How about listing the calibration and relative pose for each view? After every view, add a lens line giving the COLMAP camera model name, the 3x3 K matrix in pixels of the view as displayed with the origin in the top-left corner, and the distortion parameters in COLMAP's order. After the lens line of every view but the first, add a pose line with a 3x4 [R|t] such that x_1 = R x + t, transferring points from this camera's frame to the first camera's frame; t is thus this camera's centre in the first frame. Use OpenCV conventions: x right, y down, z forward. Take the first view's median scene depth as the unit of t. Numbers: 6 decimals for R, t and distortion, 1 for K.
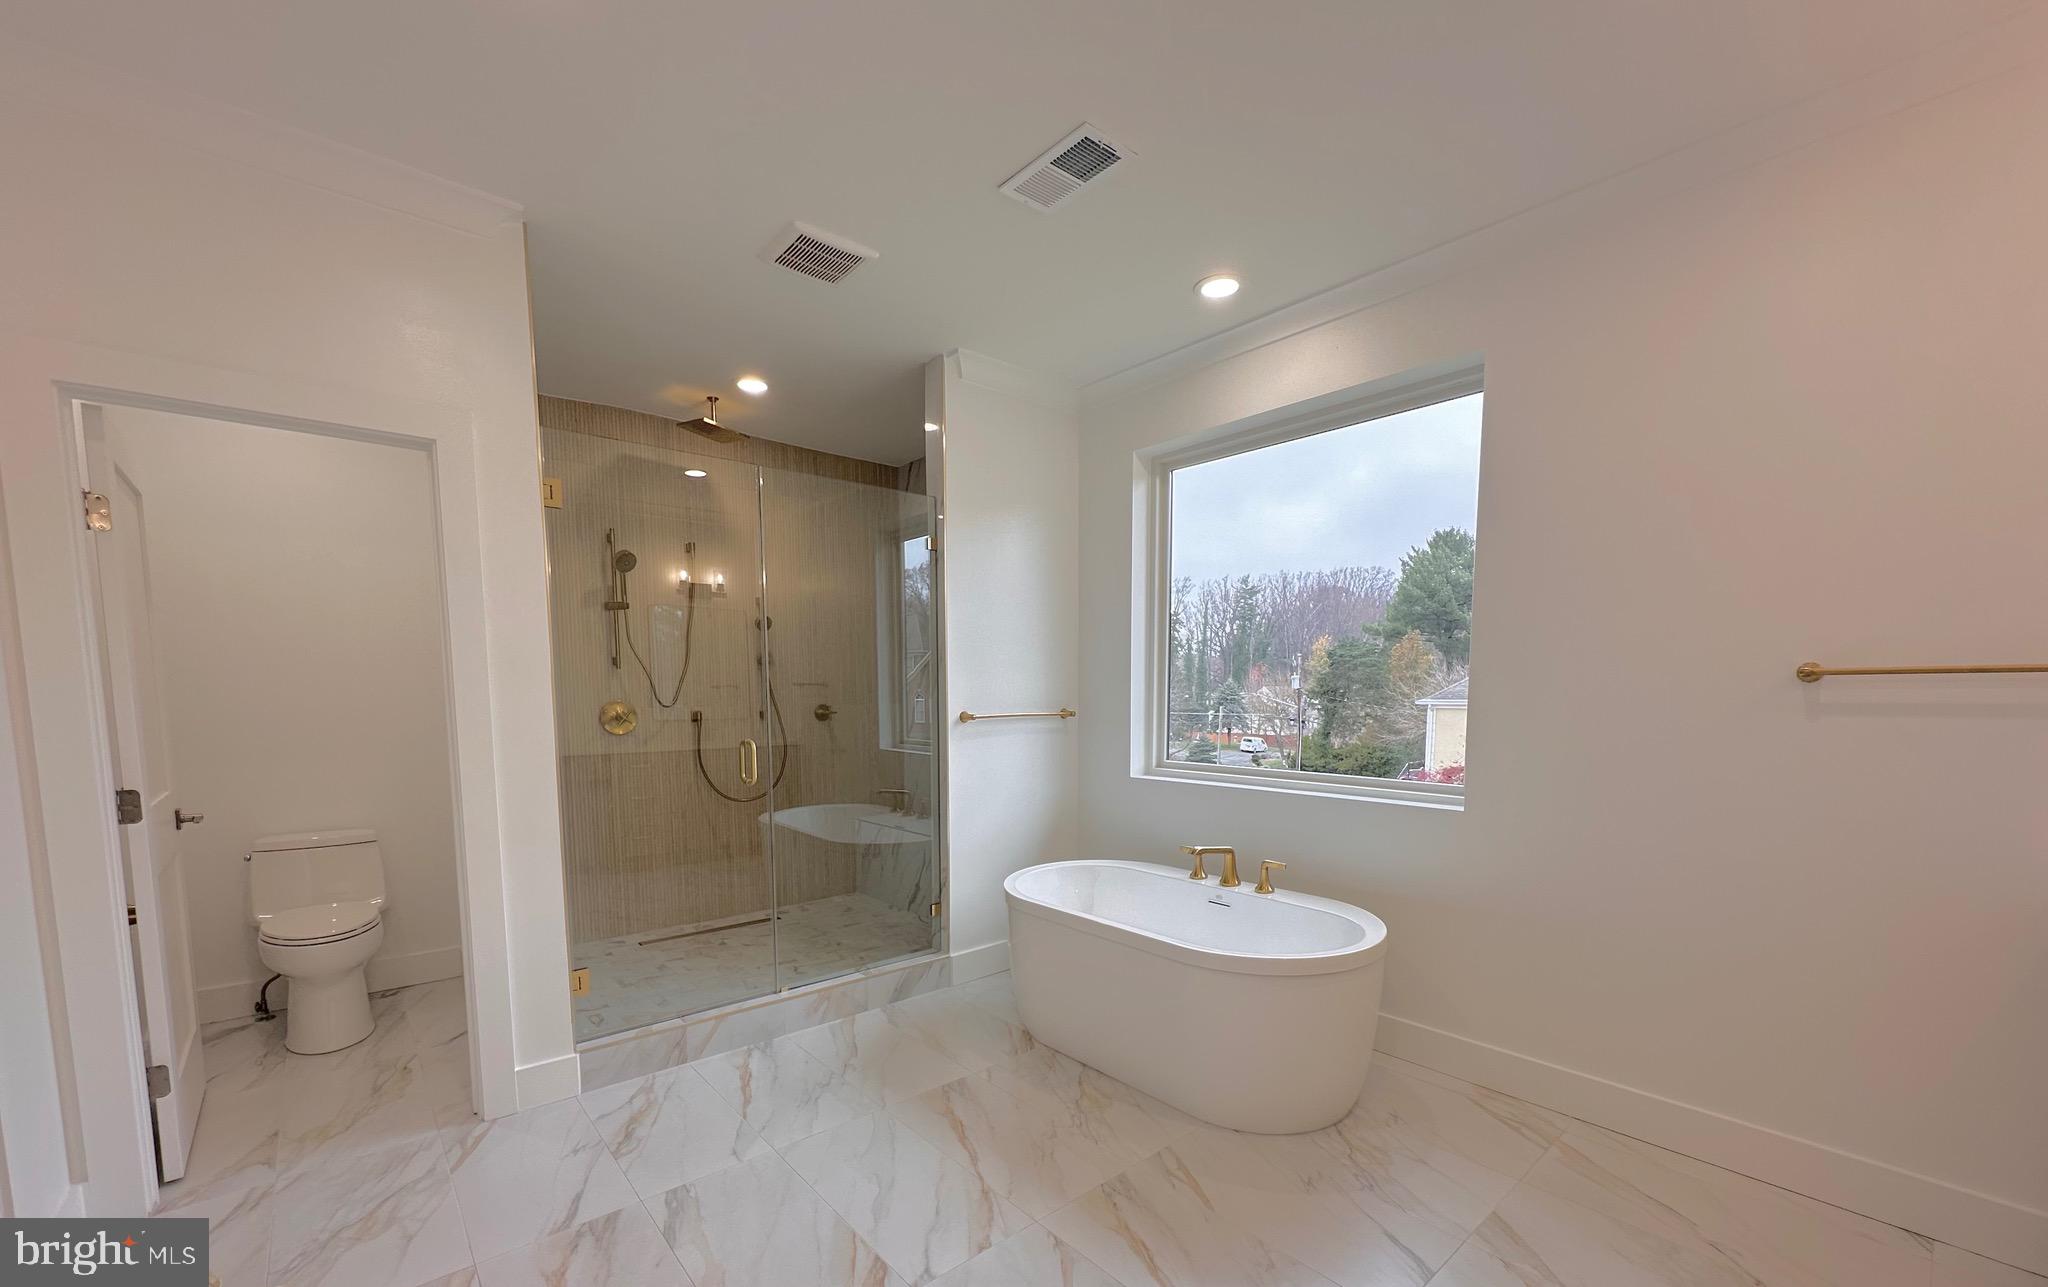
lens RADIAL K [[825.9, 0, 1020.4], [0, 825.9, 769.0], [0, 0, 1]] dist [0.000997, -0.000030]
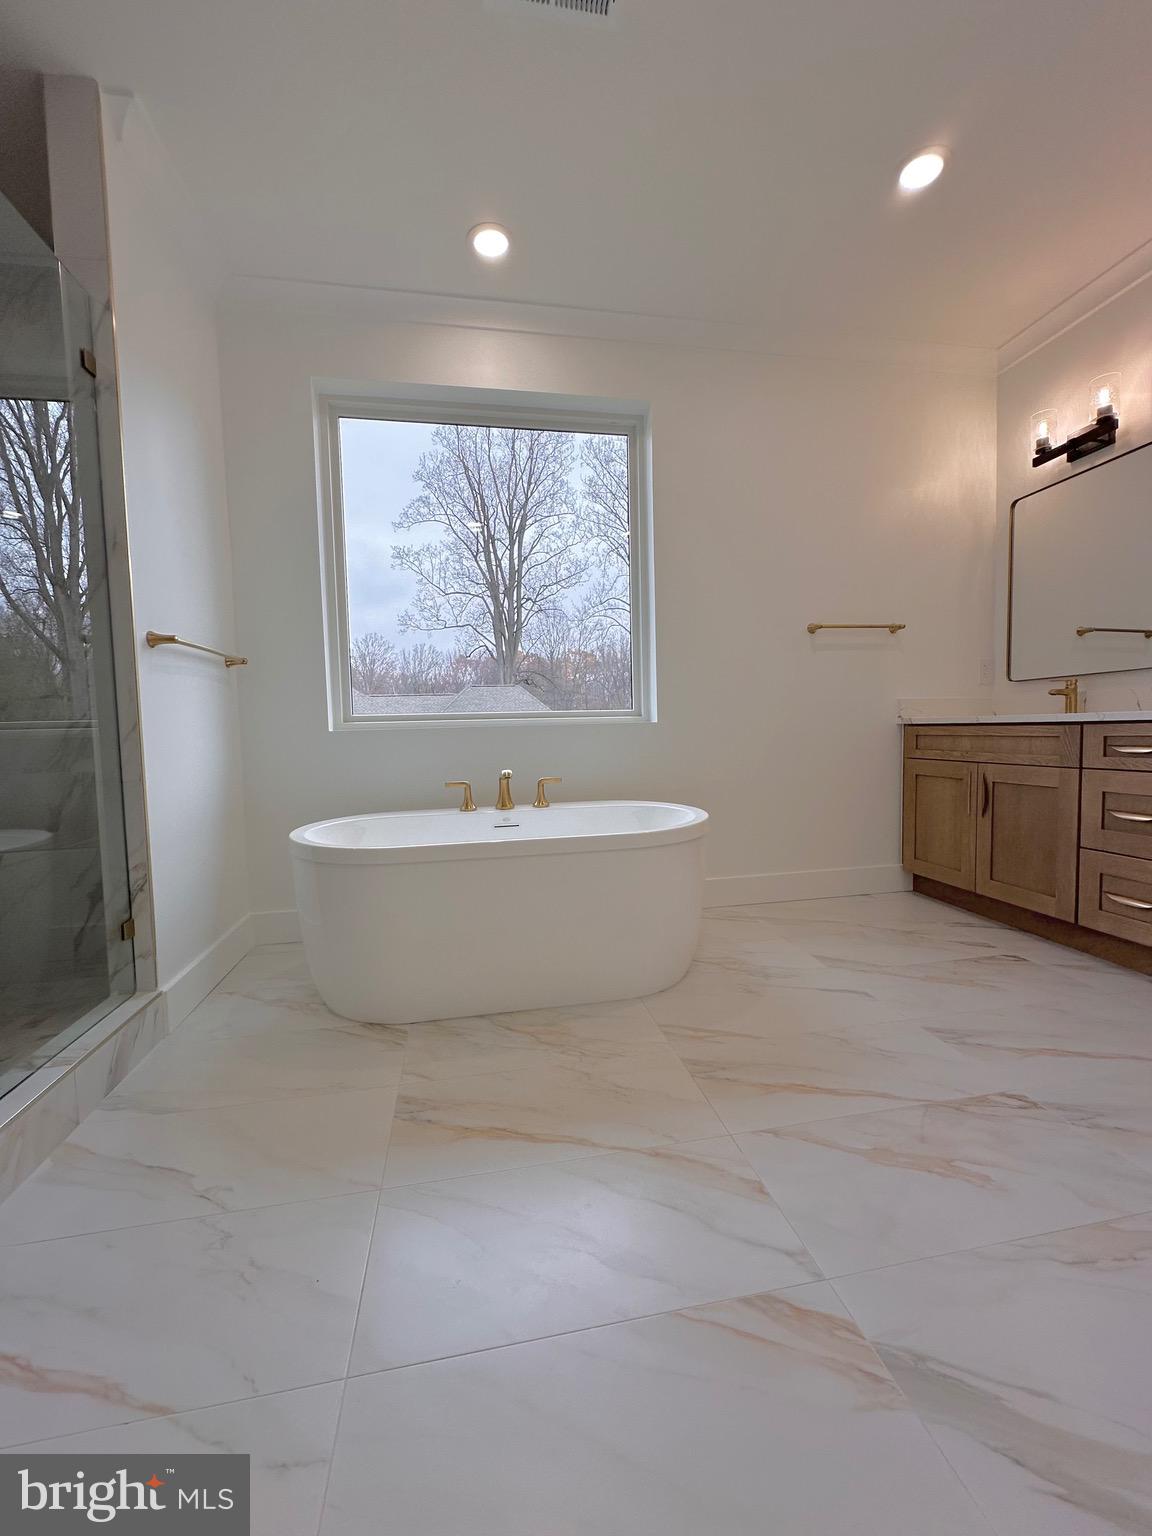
lens RADIAL K [[615.2, 0, 576.3], [0, 615.2, 768.8], [0, 0, 1]] dist [-0.002303, -0.000606]
pose [[0.497209, -0.063568, 0.865299, -0.405889], [0.107876, 0.994103, 0.011044, 0.091715], [-0.860898, 0.087854, 0.501134, 0.525756]]
